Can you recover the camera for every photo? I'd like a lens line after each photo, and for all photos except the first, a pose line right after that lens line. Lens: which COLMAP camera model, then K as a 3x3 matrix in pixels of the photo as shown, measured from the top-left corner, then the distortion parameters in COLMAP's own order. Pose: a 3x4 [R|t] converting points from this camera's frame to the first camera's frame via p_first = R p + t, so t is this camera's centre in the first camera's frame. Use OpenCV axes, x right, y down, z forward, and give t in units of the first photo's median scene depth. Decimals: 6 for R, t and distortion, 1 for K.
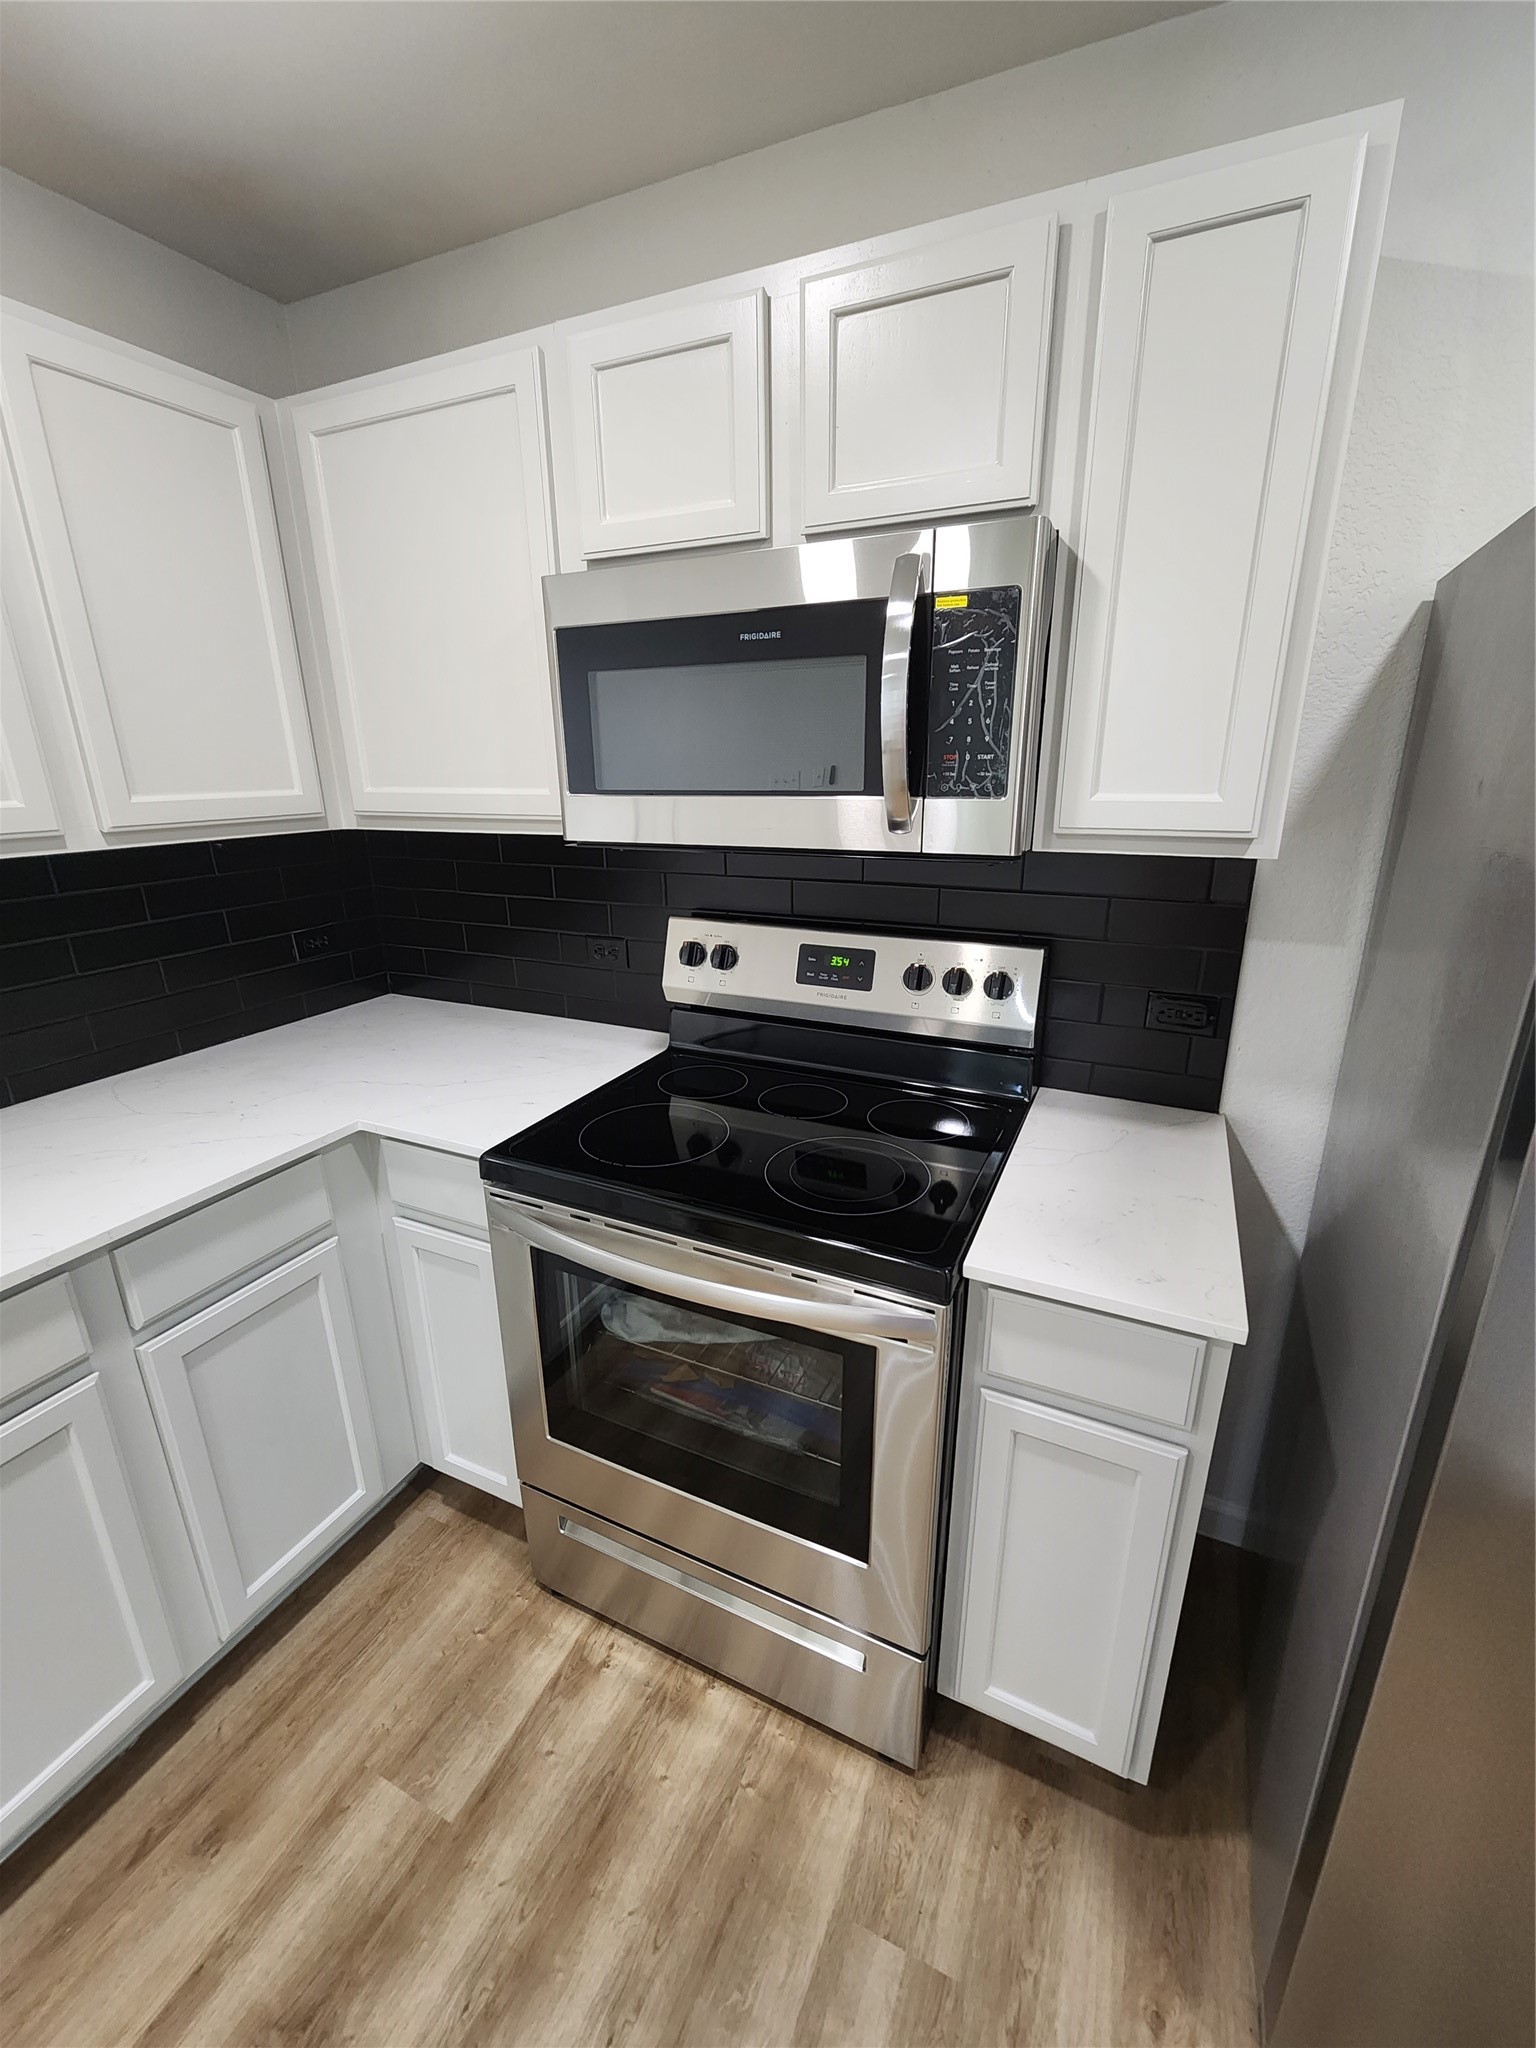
lens RADIAL K [[846.9, 0, 777.8], [0, 846.9, 1026.2], [0, 0, 1]] dist [0.001593, -0.002066]
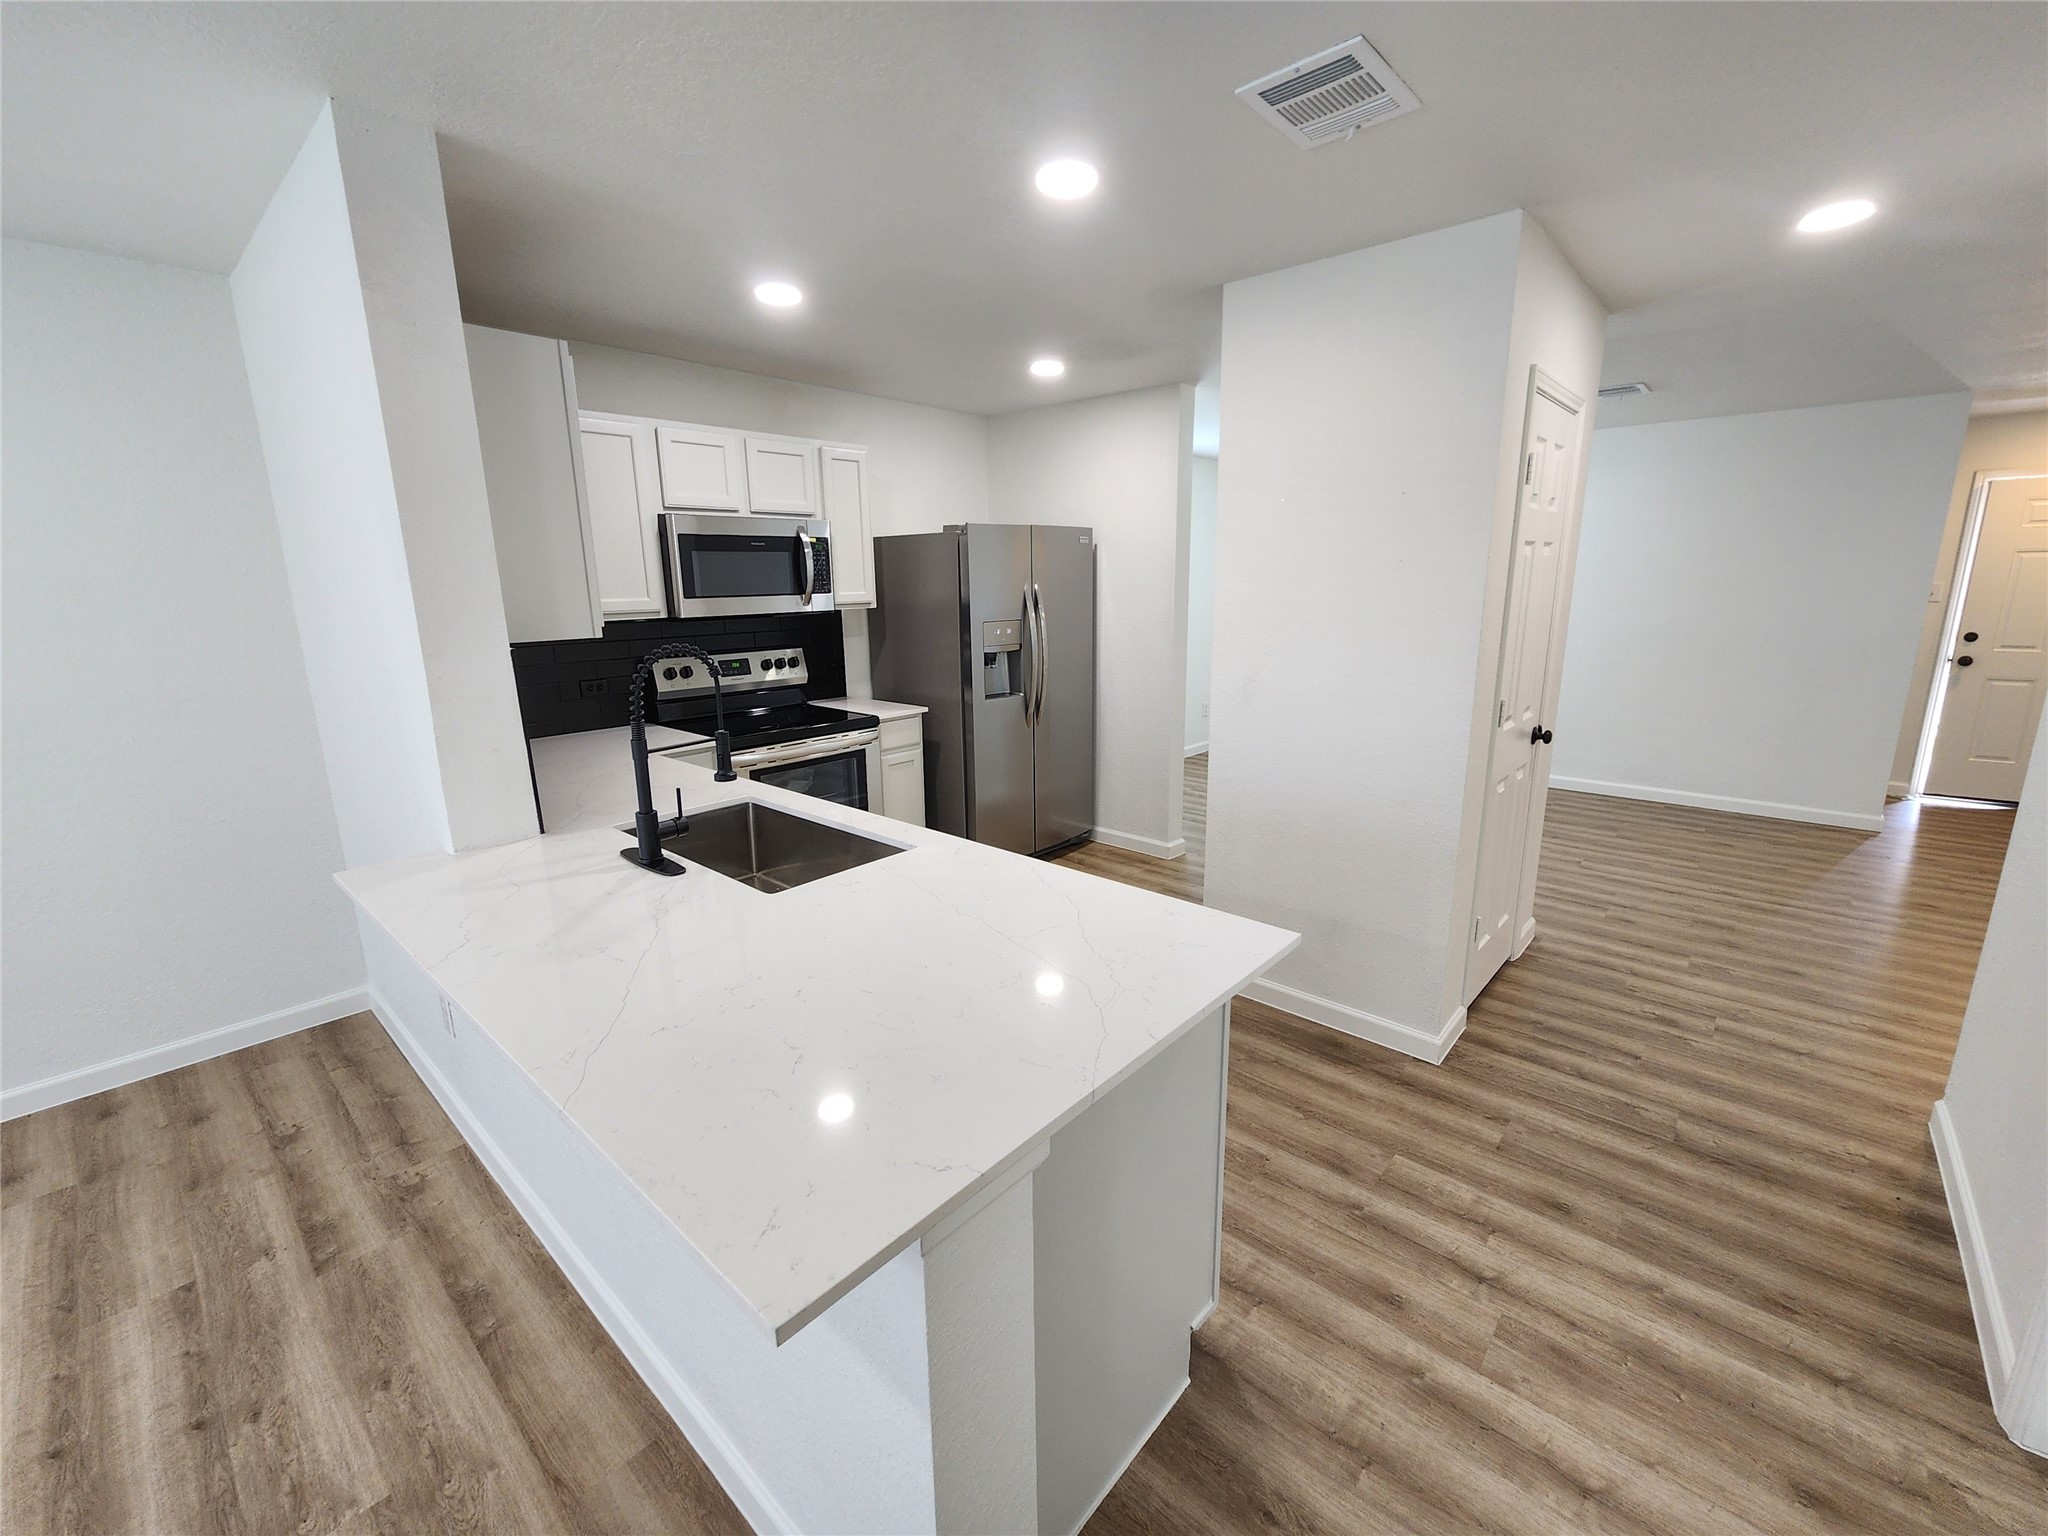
lens RADIAL K [[846.9, 0, 1021.6], [0, 846.9, 760.9], [0, 0, 1]] dist [0.001593, -0.002066]
pose [[0.288941, -0.200438, 0.936129, -2.391483], [0.296270, 0.948556, 0.111653, 0.185988], [-0.910350, 0.245086, 0.333460, -0.583296]]
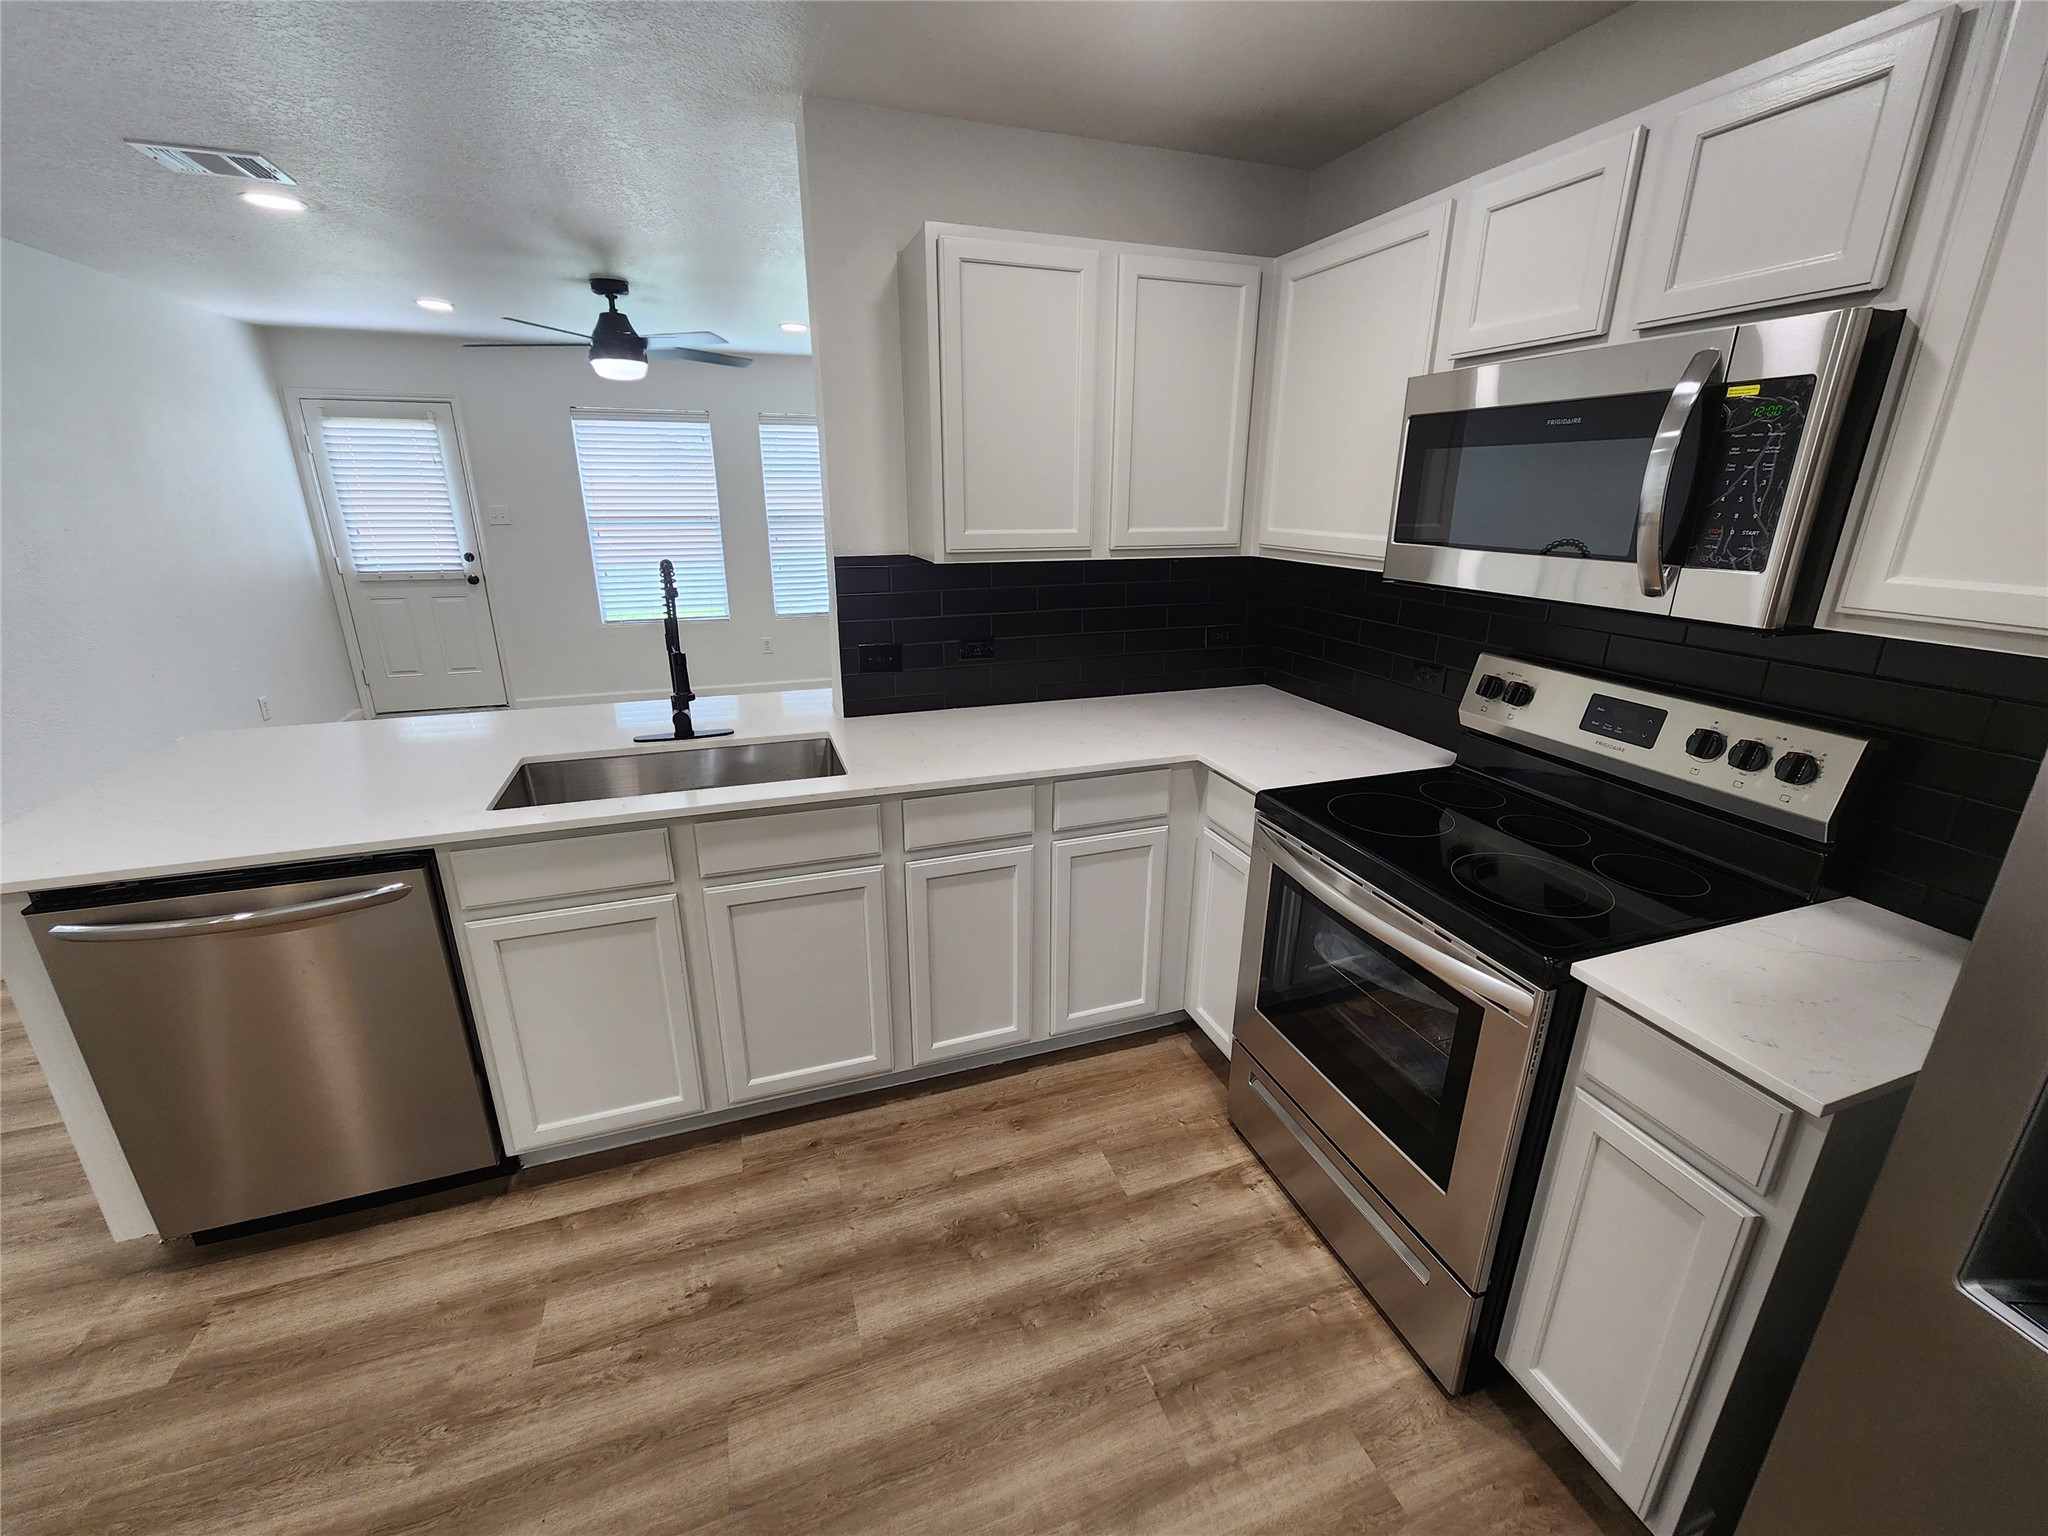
lens RADIAL K [[846.9, 0, 1025.5], [0, 846.9, 761.6], [0, 0, 1]] dist [0.001593, -0.002066]
pose [[0.696054, 0.232927, -0.679157, 0.328653], [-0.226264, 0.968878, 0.100398, 0.048703], [0.681406, 0.083786, 0.727094, -0.303281]]
